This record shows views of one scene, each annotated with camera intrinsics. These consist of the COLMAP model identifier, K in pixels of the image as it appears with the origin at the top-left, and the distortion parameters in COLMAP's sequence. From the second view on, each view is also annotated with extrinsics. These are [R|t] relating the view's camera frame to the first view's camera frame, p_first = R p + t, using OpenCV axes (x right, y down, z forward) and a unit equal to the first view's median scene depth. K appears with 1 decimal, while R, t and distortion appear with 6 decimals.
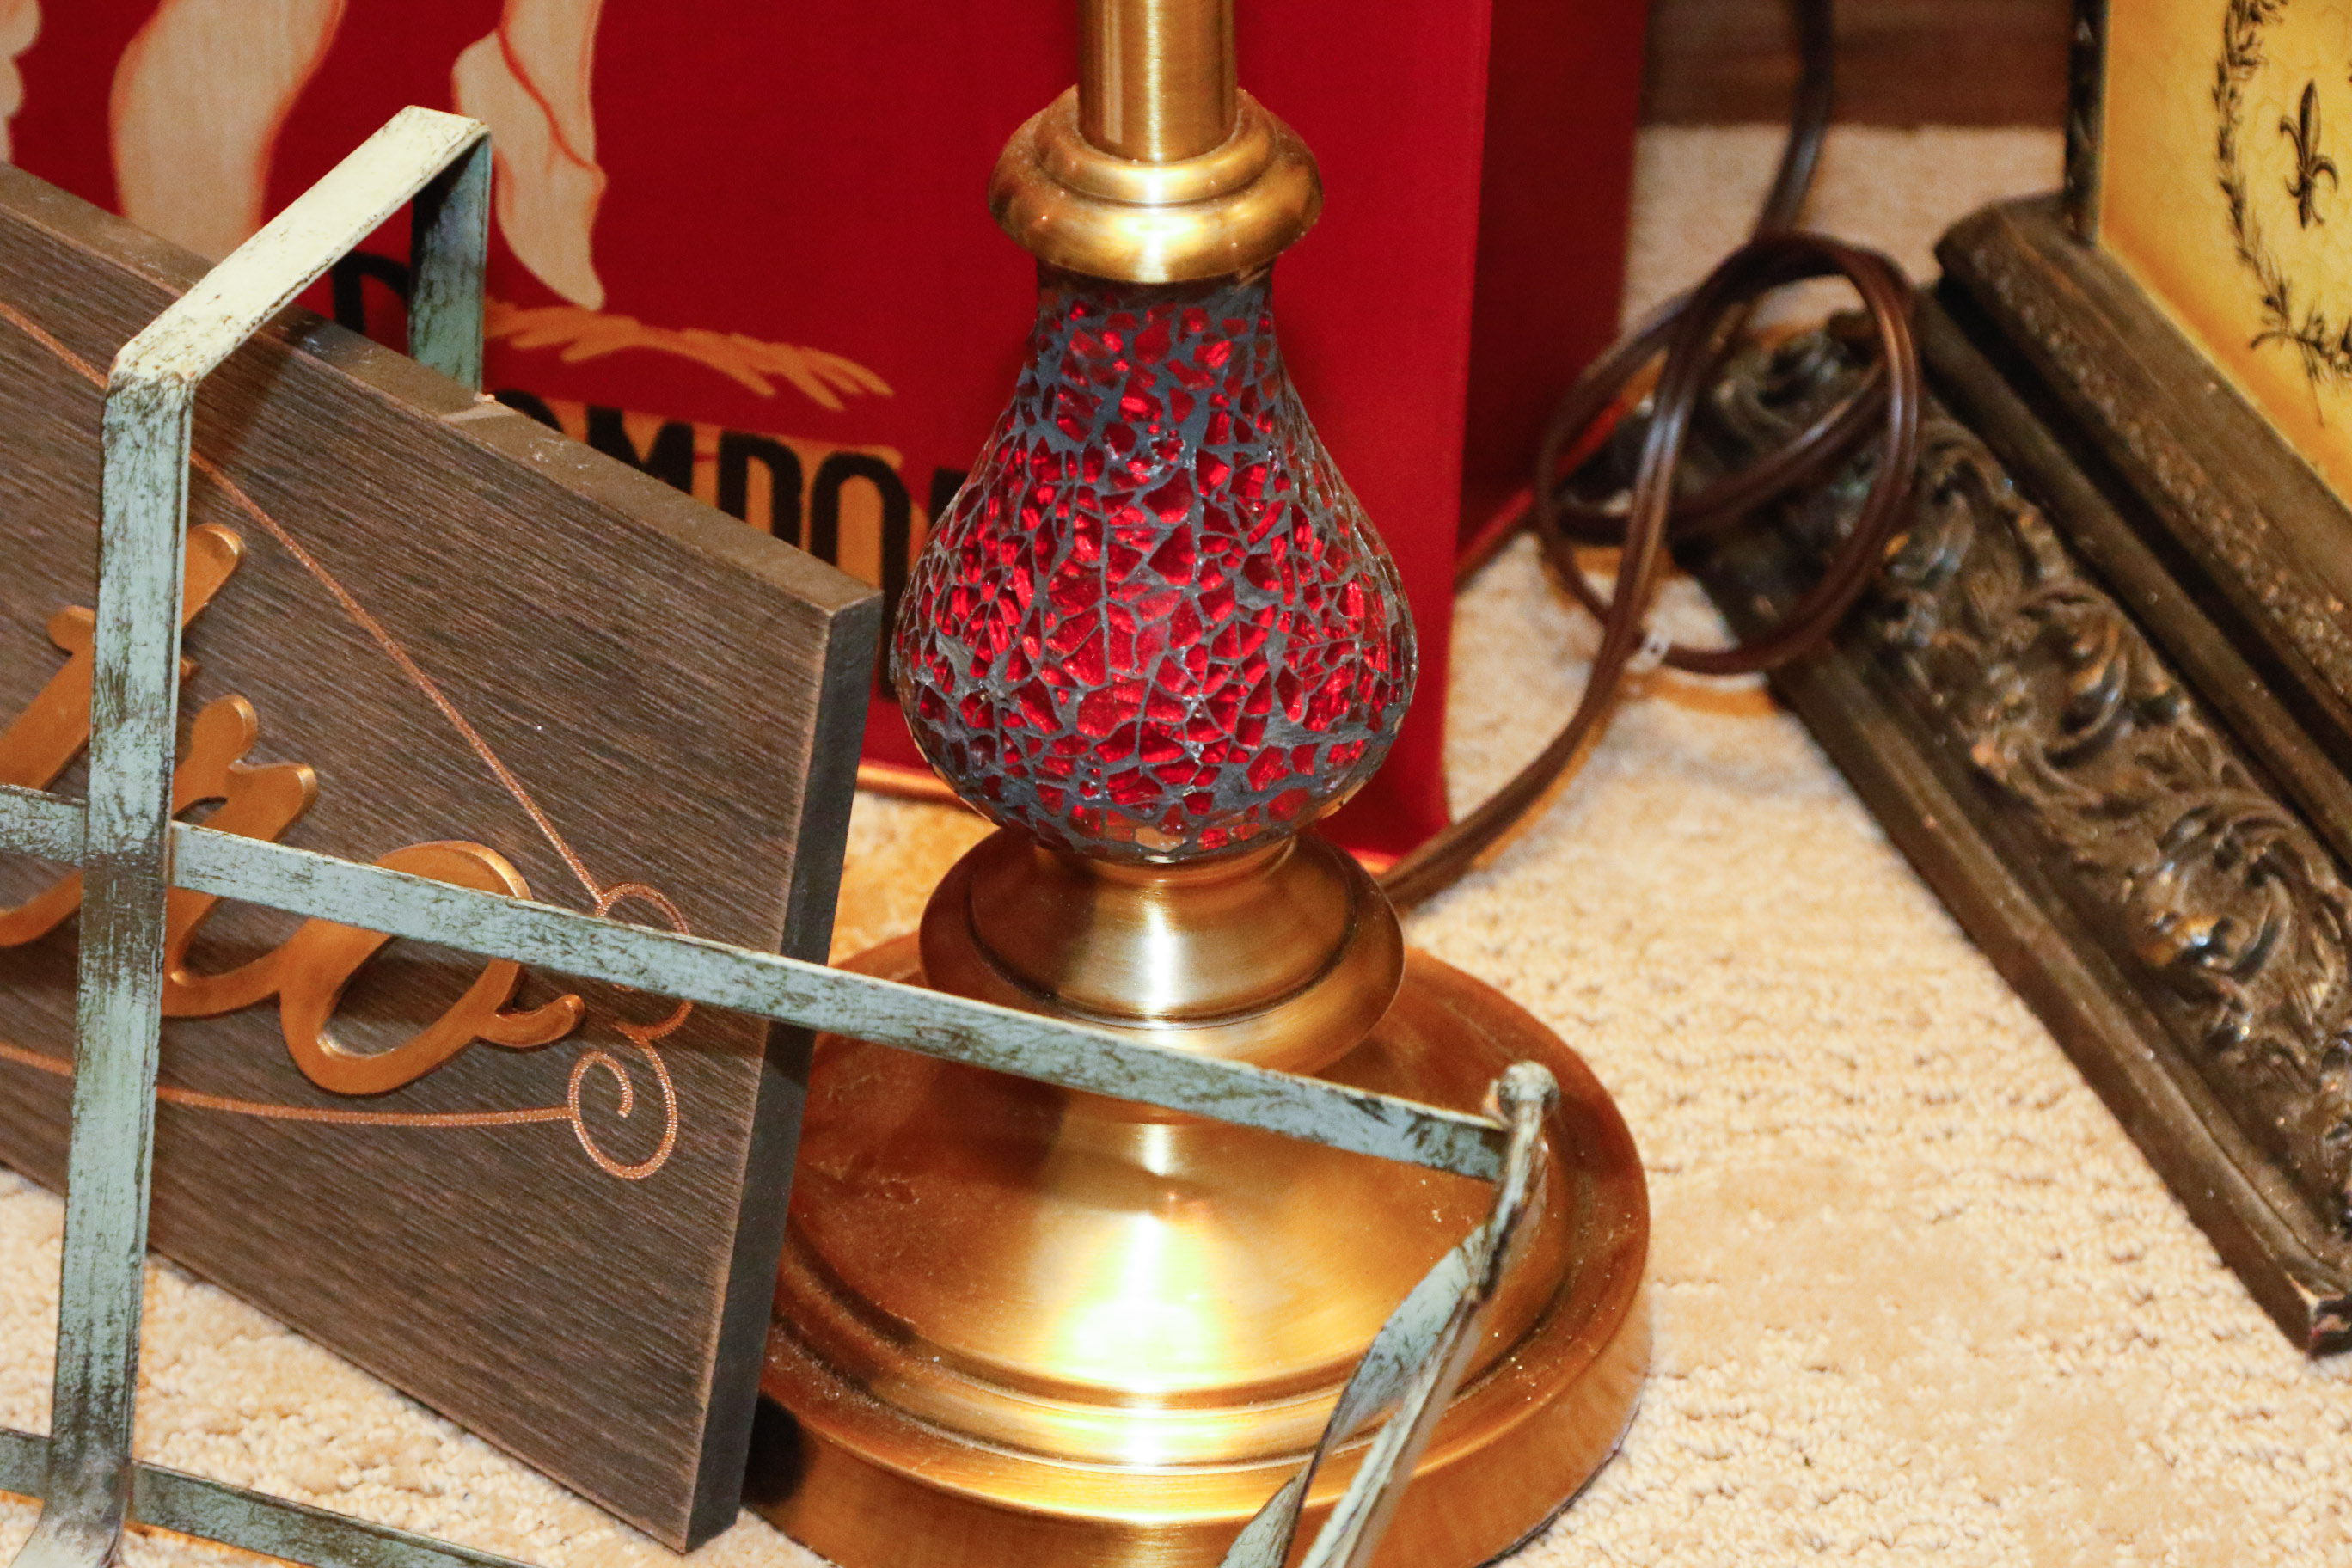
lens RADIAL K [[7101.7, 0, 1176.0], [0, 7101.7, 784.0], [0, 0, 1]] dist [0.205694, 1.439042]
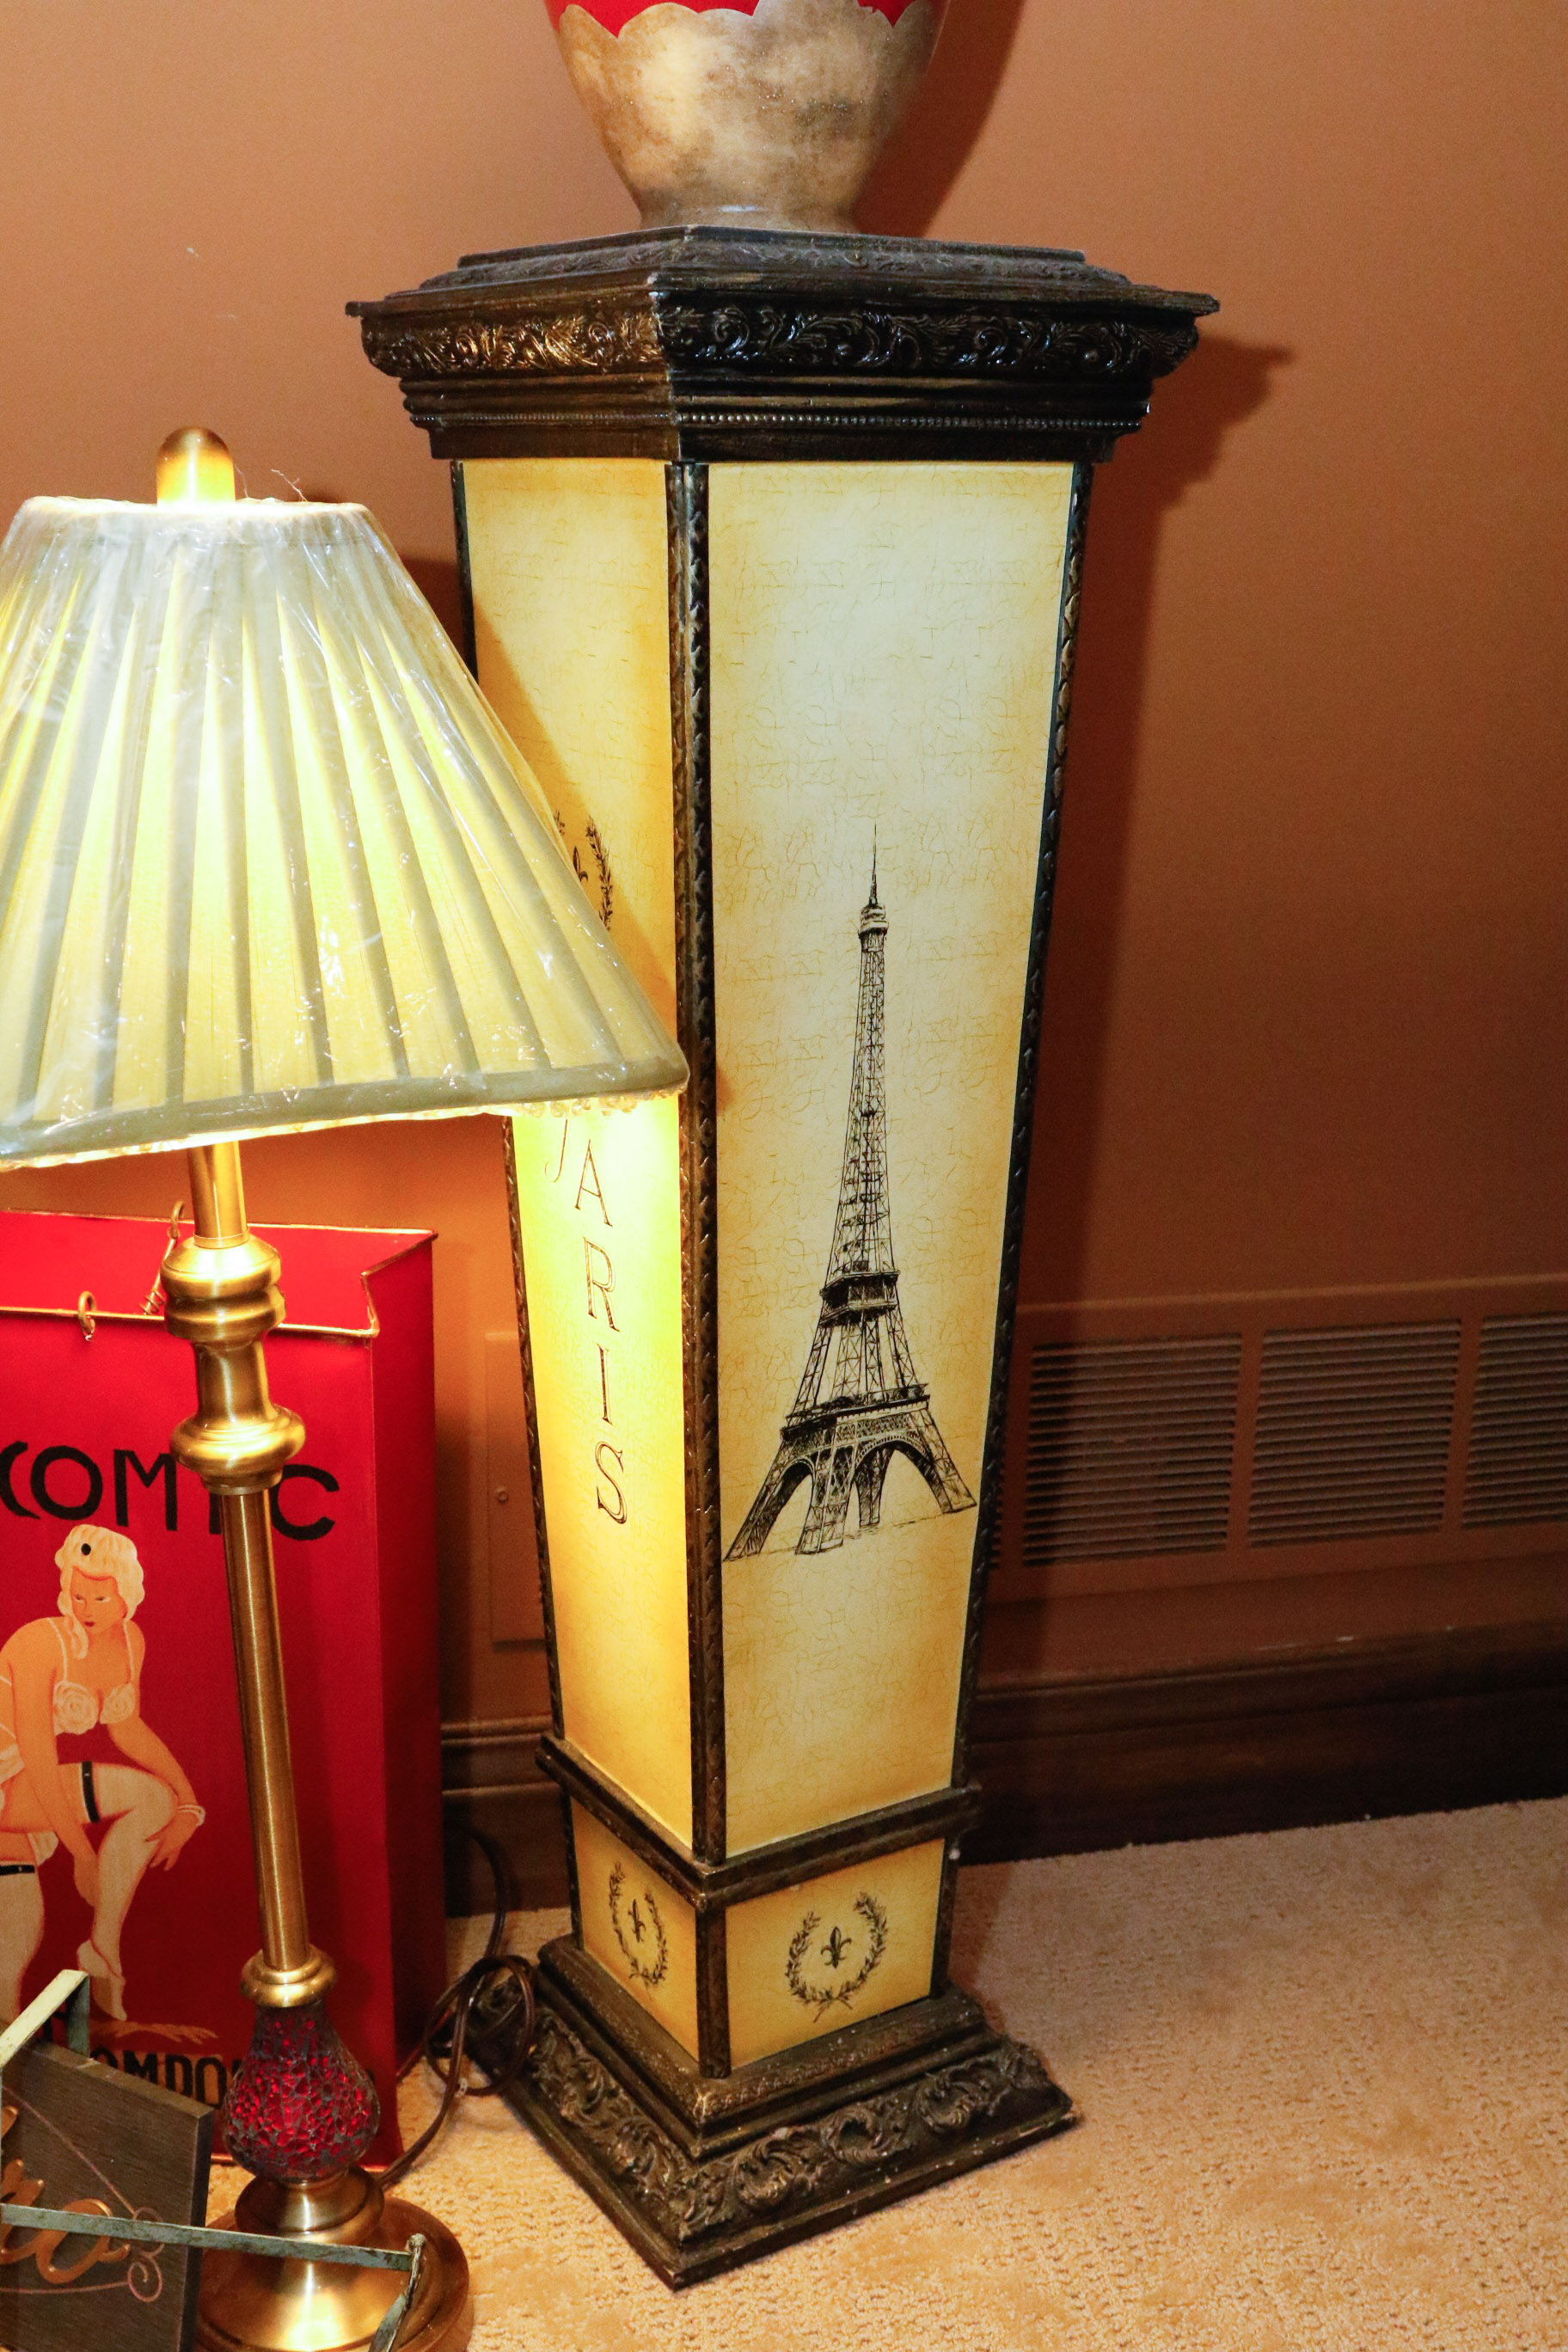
lens RADIAL K [[2520.2, 0, 784.0], [0, 2520.2, 1176.0], [0, 0, 1]] dist [-0.147346, 0.097553]
pose [[0.980475, -0.061061, 0.186923, 0.027804], [0.121297, 0.935982, -0.330492, -0.020317], [-0.154777, 0.346712, 0.925113, -0.222209]]
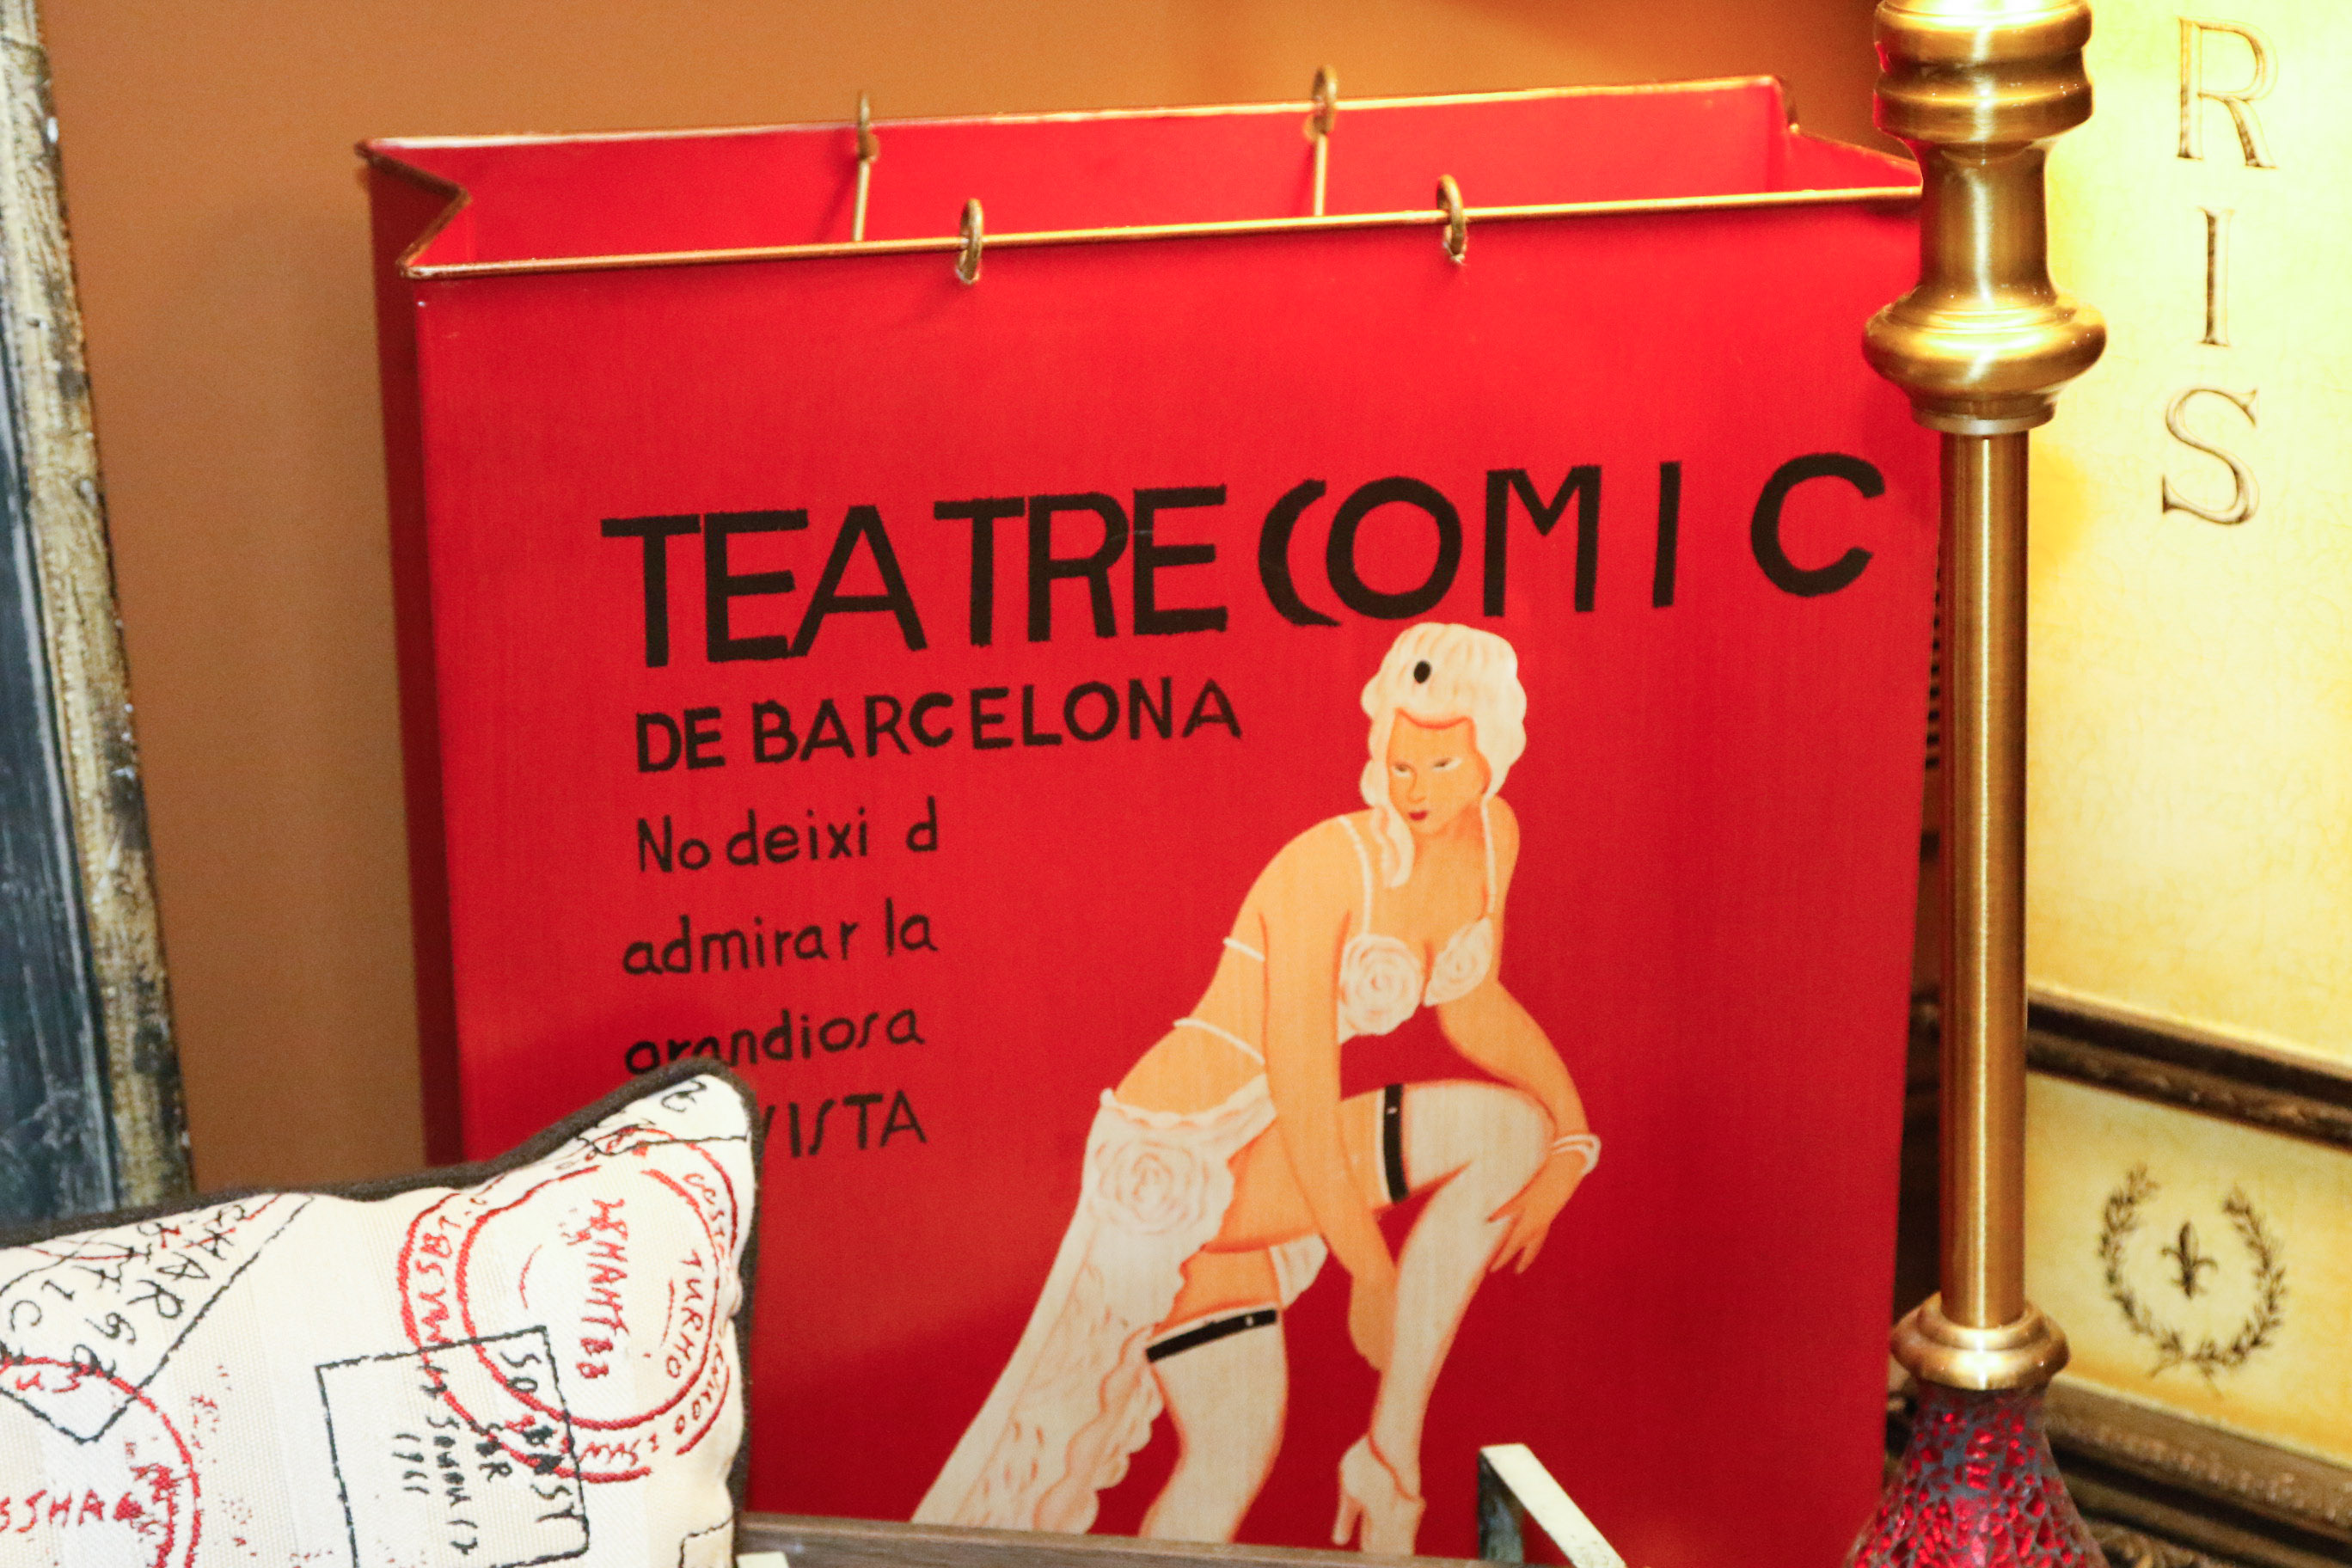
lens RADIAL K [[4682.2, 0, 1176.0], [0, 4682.2, 784.0], [0, 0, 1]] dist [0.050958, 0.128773]
pose [[0.873323, -0.191984, 0.447716, -0.628797], [0.318003, 0.920903, -0.225413, -0.006734], [-0.369027, 0.339233, 0.865297, -0.047176]]
